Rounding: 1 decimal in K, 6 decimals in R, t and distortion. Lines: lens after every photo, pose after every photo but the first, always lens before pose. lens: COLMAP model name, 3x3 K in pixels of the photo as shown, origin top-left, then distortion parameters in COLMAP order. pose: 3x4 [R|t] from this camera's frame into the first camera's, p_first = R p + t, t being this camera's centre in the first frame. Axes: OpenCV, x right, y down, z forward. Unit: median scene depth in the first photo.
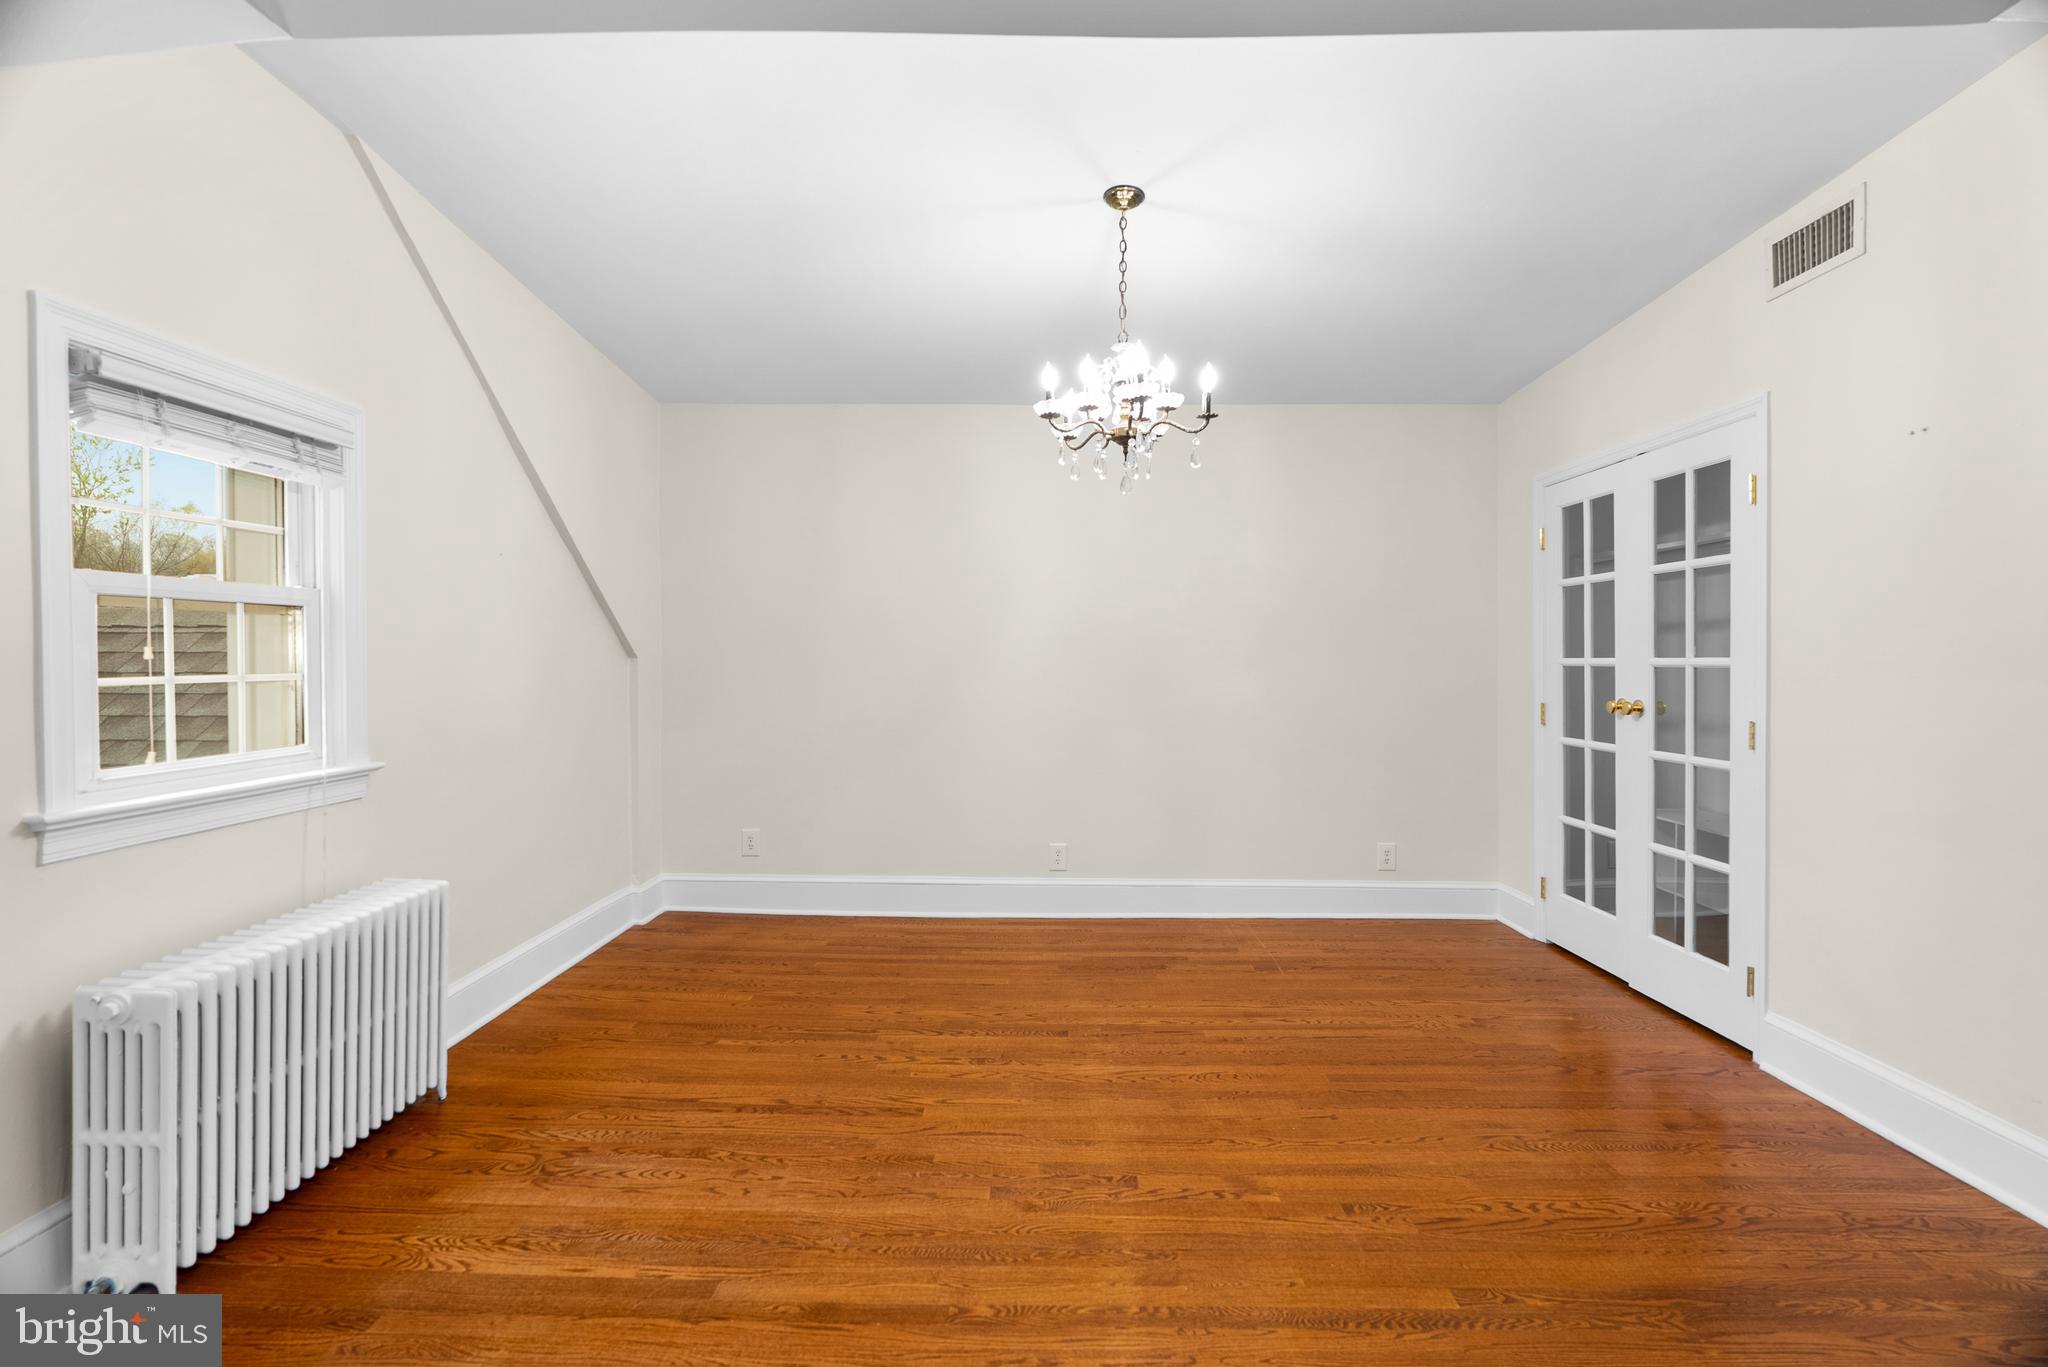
lens RADIAL K [[931.2, 0, 1022.4], [0, 931.2, 669.7], [0, 0, 1]] dist [-0.015036, 0.004906]
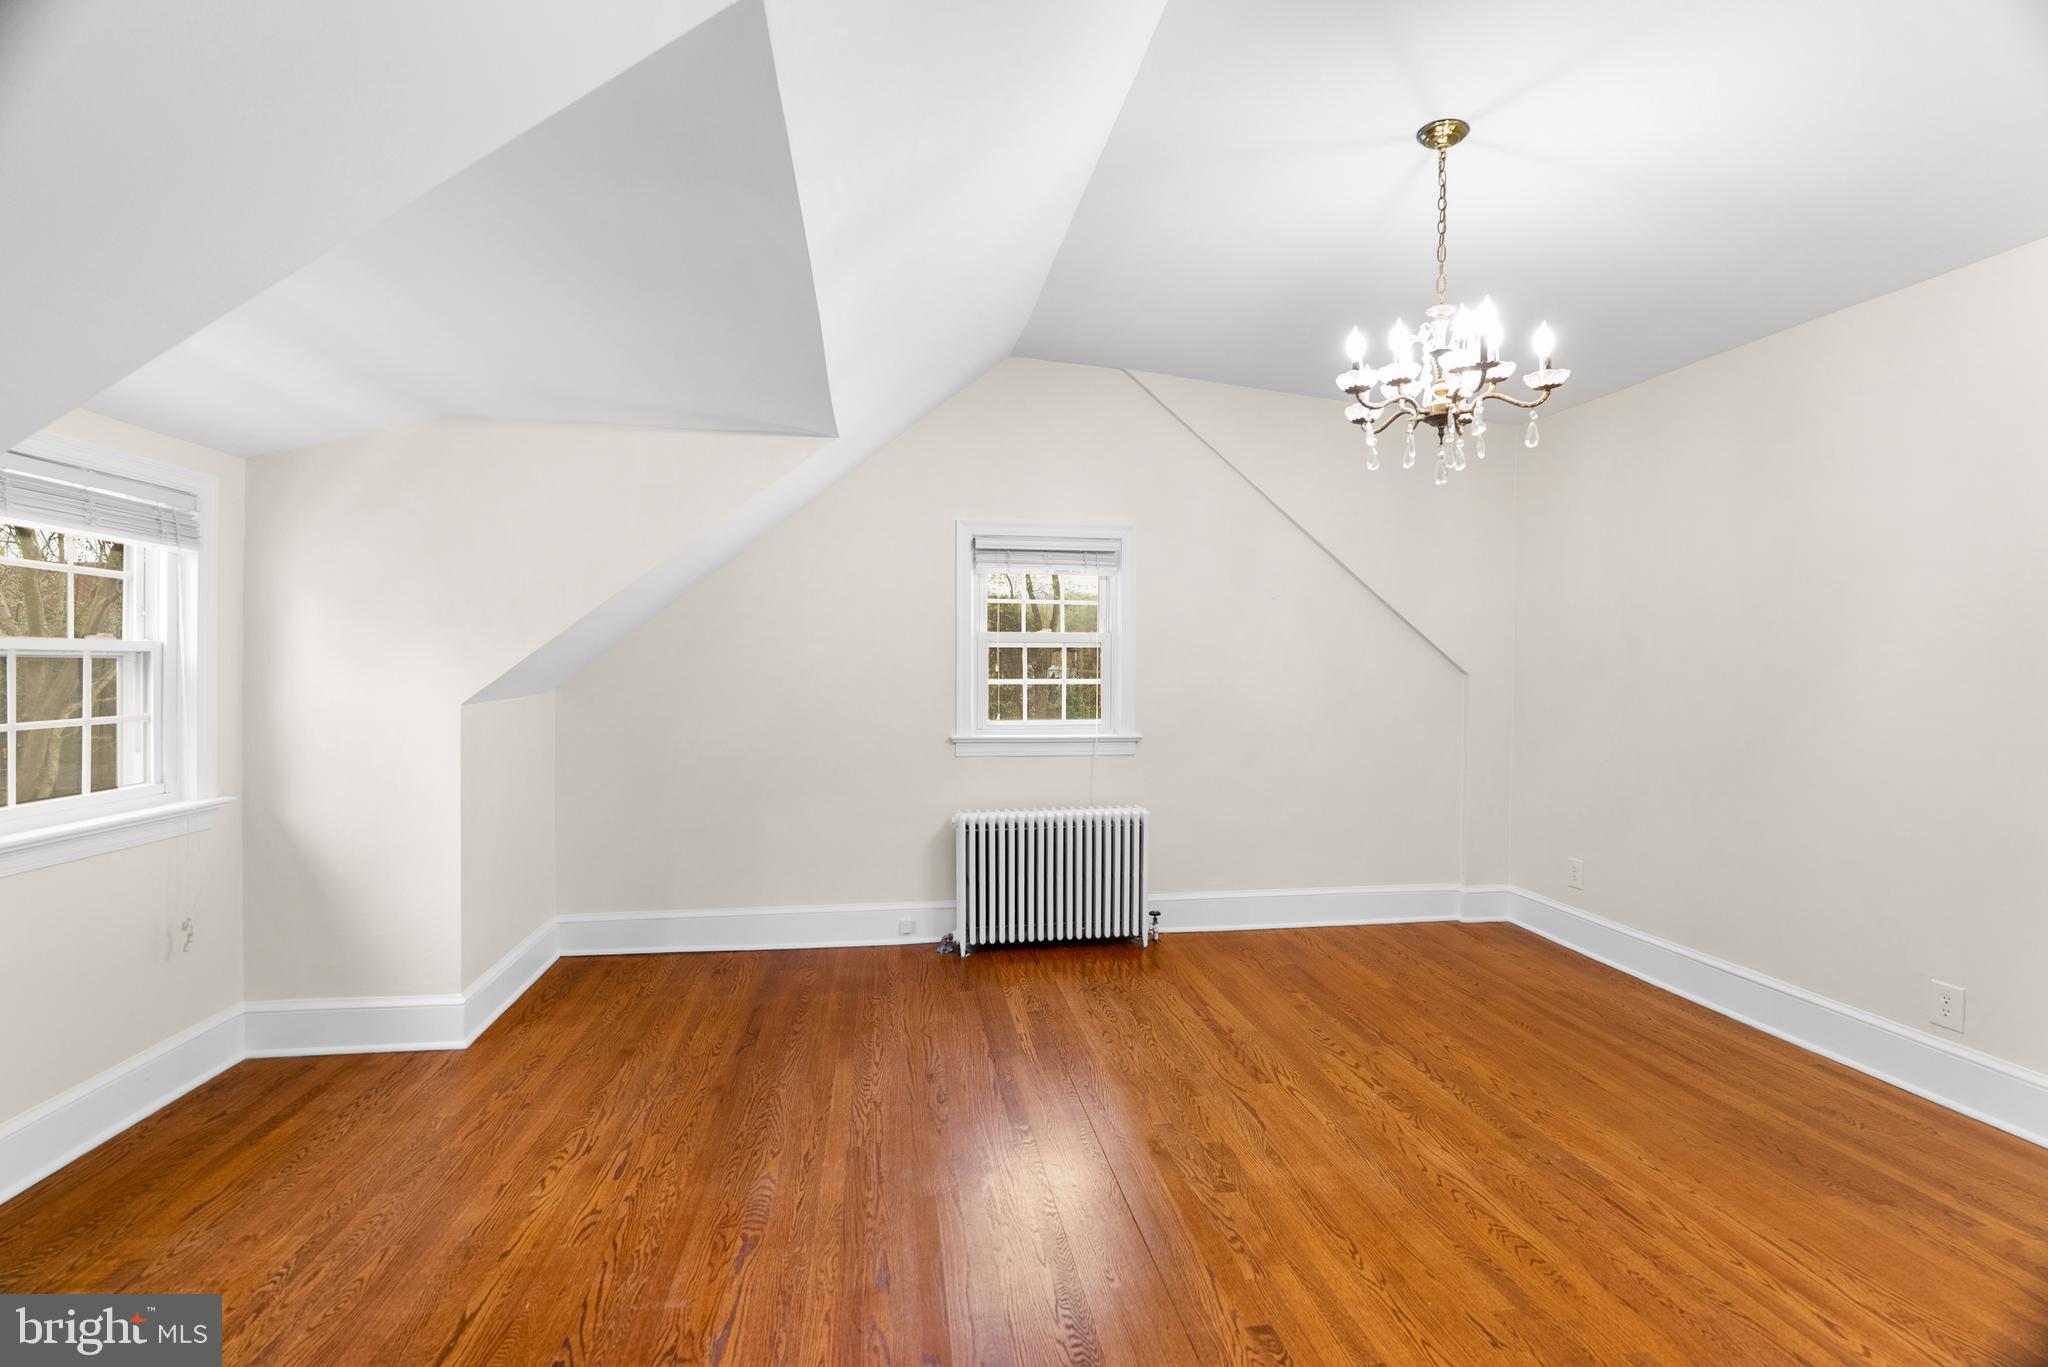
lens RADIAL K [[931.2, 0, 1018.6], [0, 931.2, 673.5], [0, 0, 1]] dist [-0.015036, 0.004906]
pose [[0.162966, 0.006167, -0.986612, 0.871582], [-0.019476, 0.999806, 0.003032, -0.010198], [0.986439, 0.018721, 0.163055, 0.483041]]
